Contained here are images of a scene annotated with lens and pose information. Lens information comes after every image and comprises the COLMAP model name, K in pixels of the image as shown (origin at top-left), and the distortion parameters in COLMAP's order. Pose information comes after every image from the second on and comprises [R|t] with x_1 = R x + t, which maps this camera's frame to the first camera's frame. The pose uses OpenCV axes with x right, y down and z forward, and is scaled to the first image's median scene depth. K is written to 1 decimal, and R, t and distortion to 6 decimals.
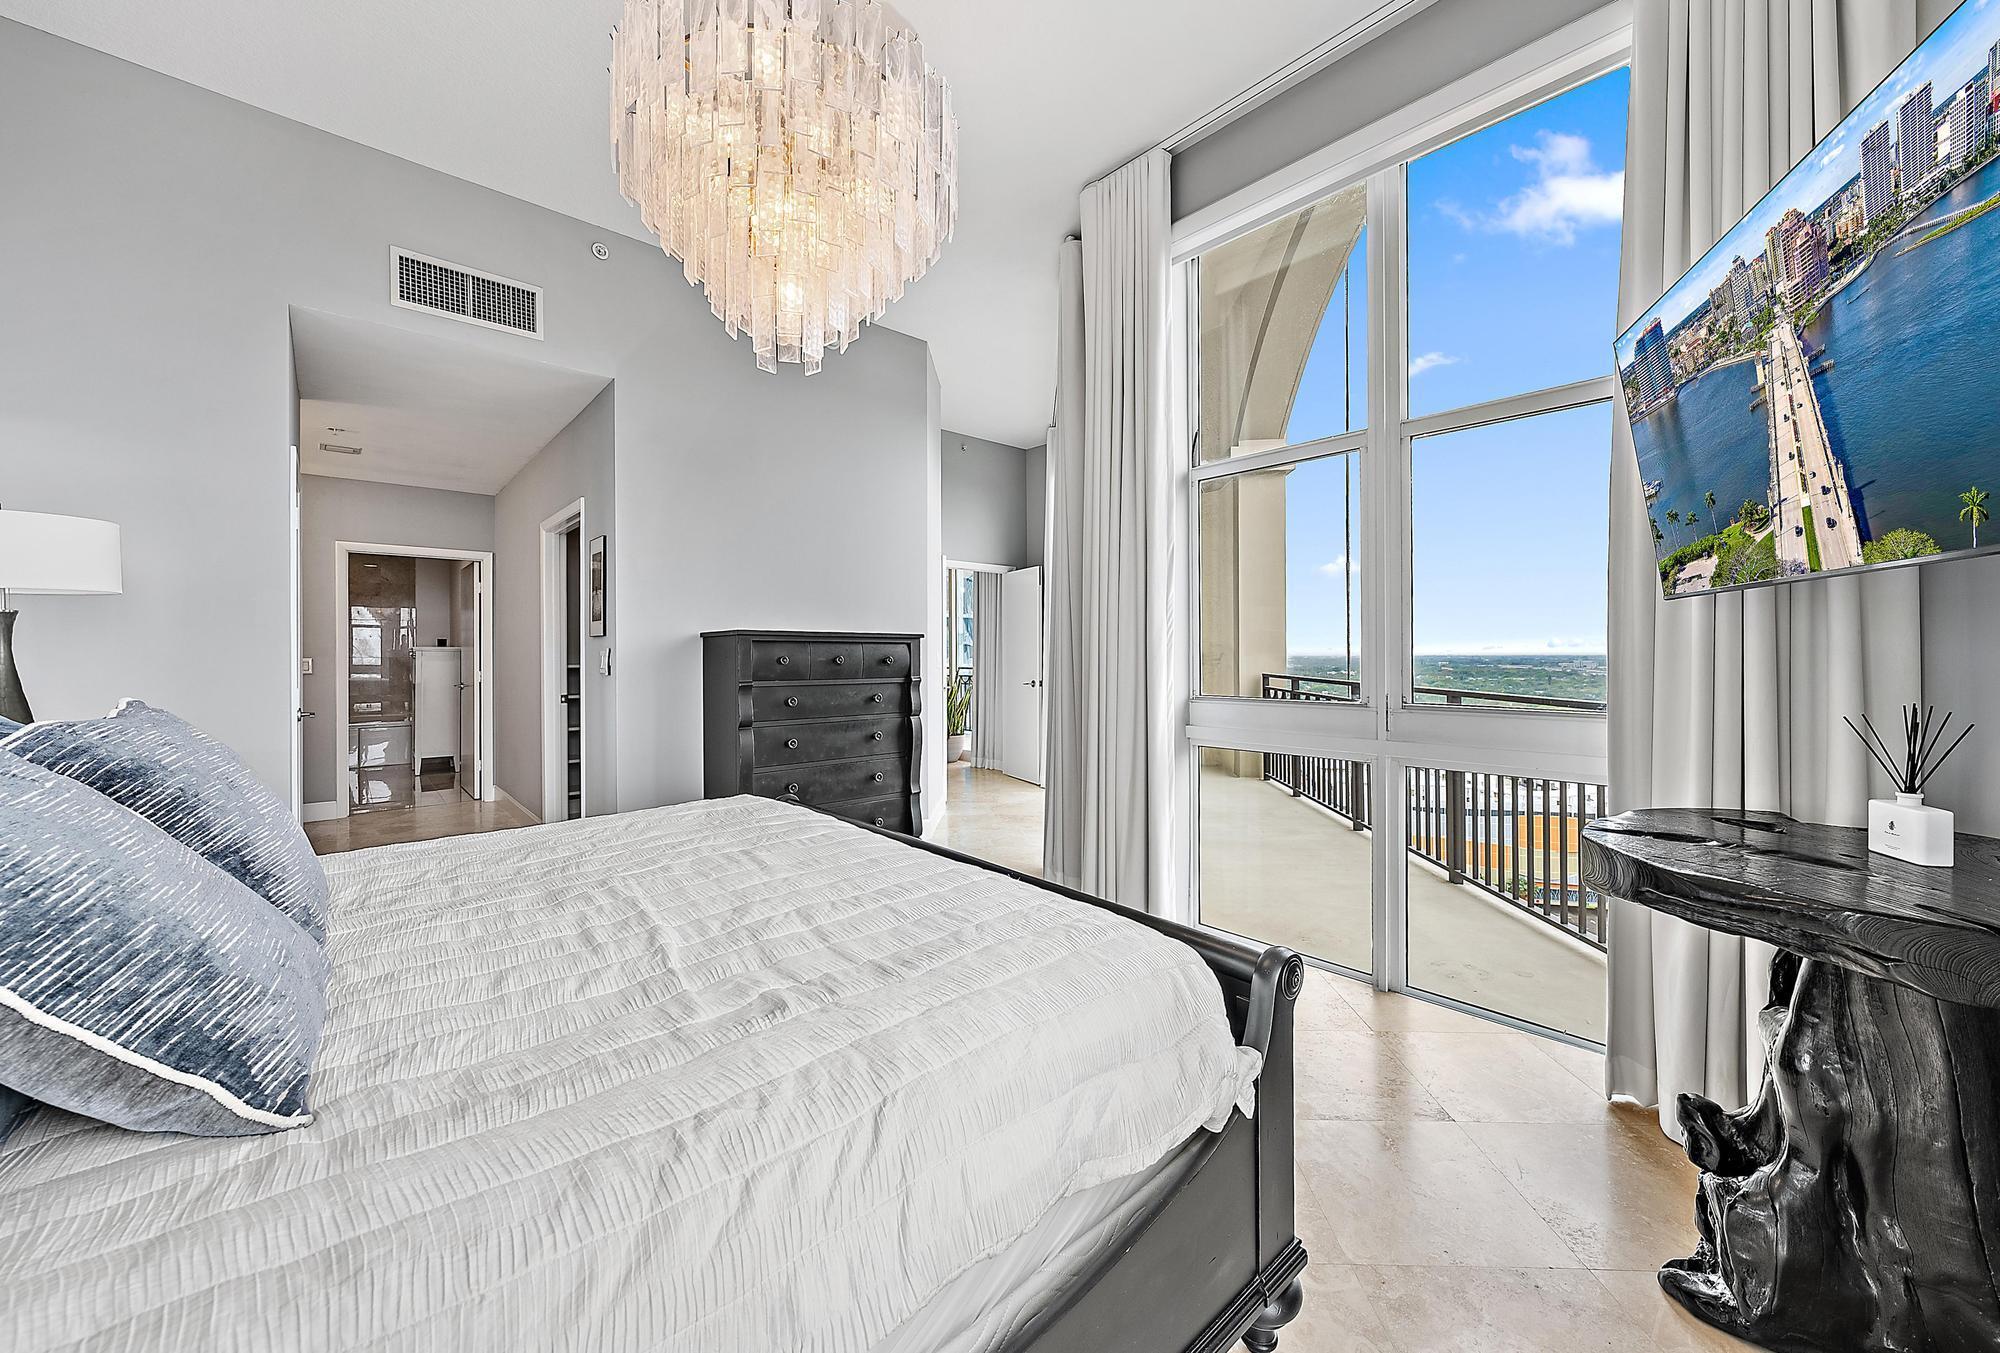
lens RADIAL K [[749.7, 0, 1007.2], [0, 749.7, 659.1], [0, 0, 1]] dist [-0.000987, -0.000038]
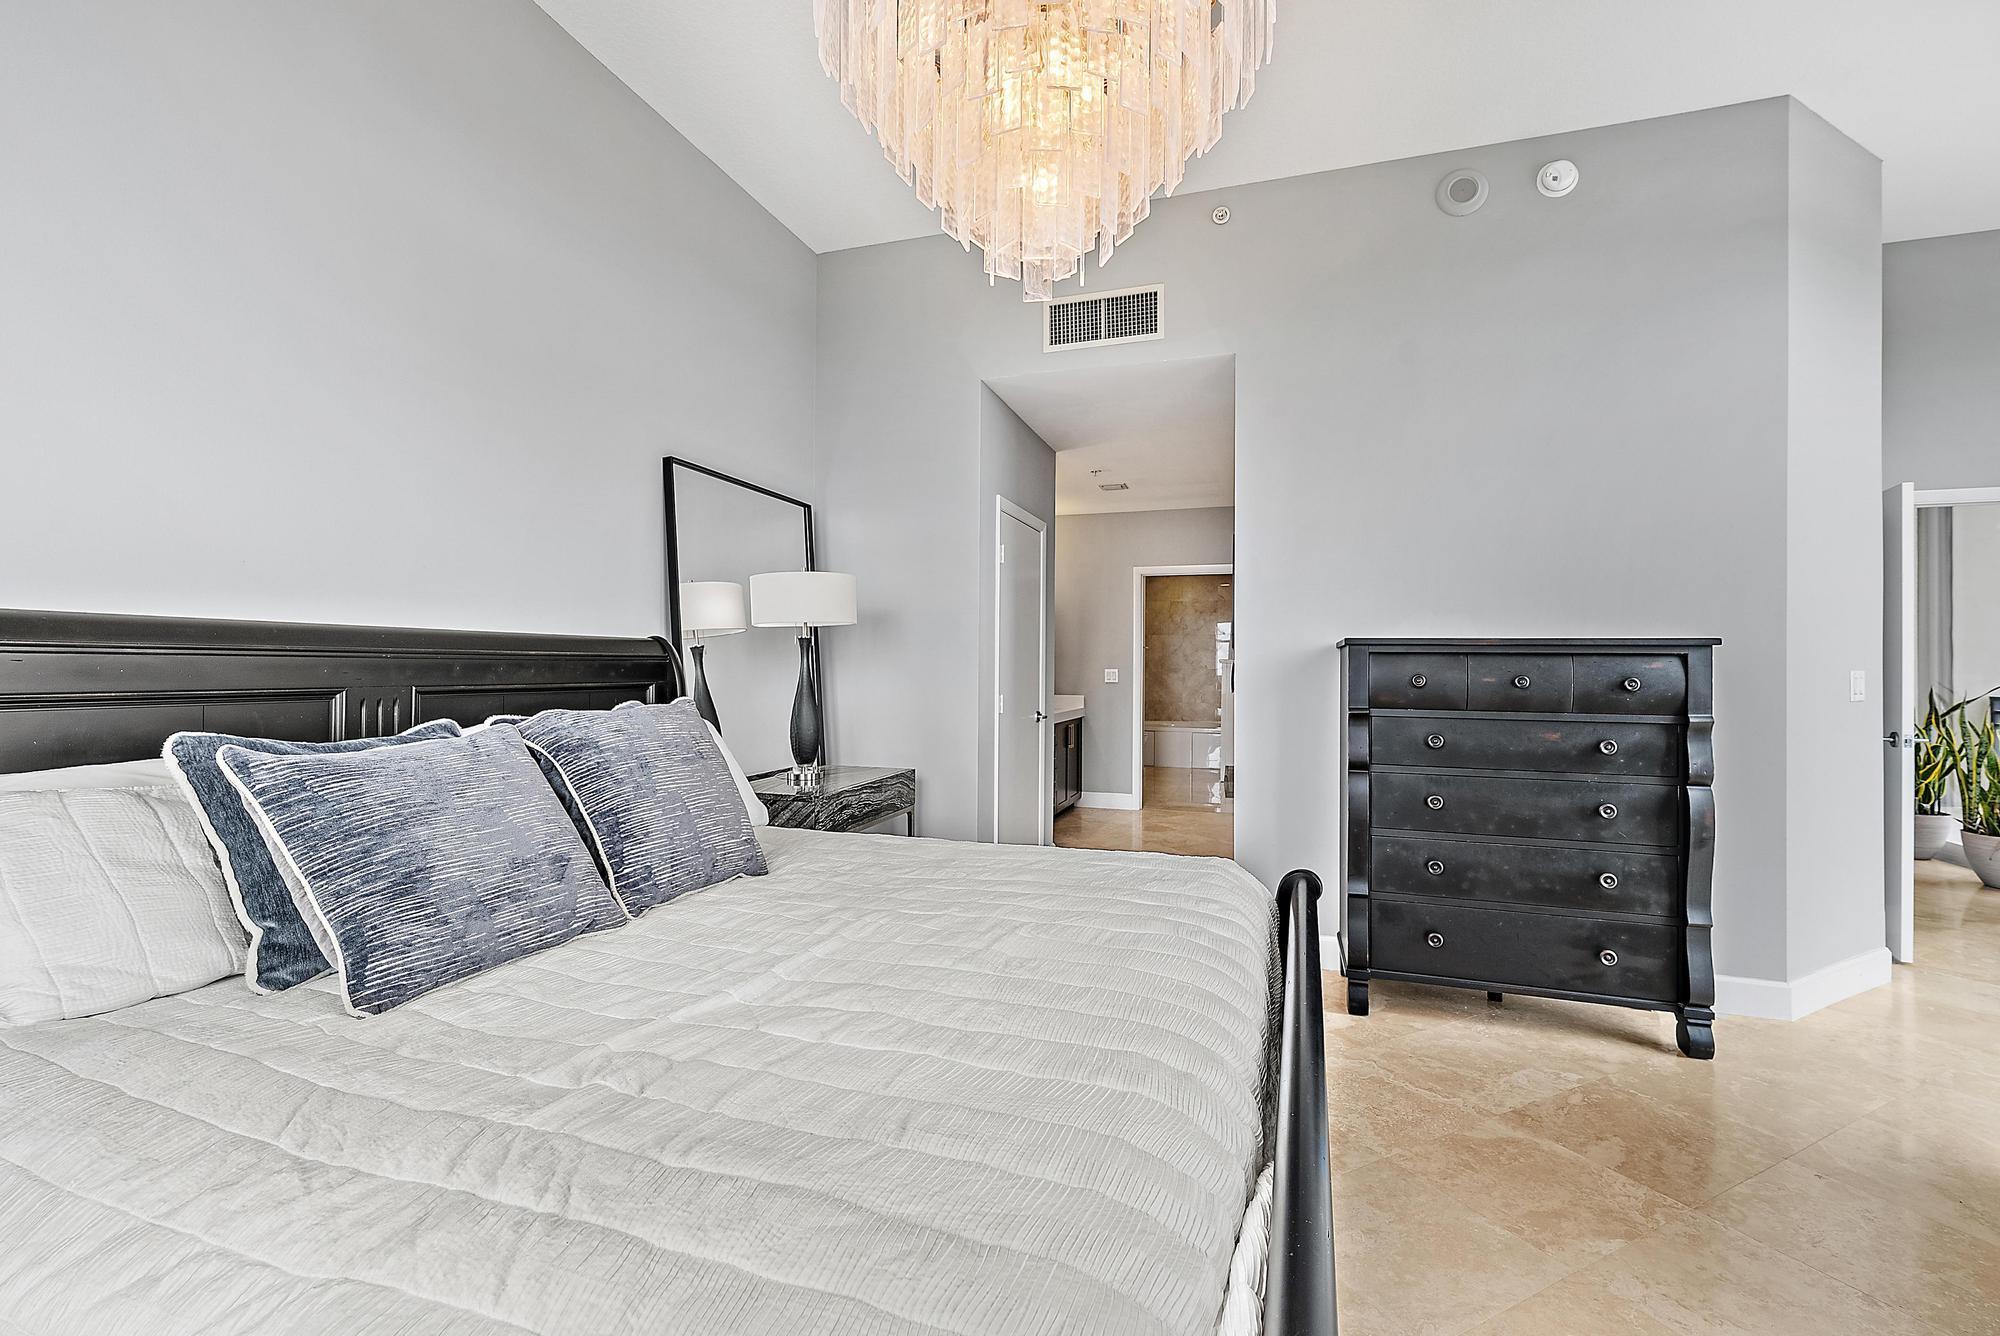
lens RADIAL K [[850.5, 0, 996.1], [0, 850.5, 667.6], [0, 0, 1]] dist [0.001735, -0.000602]
pose [[0.477848, 0.010955, -0.878374, 0.201020], [-0.014963, 0.999879, 0.004330, -0.007963], [0.878315, 0.011074, 0.477954, 0.263664]]
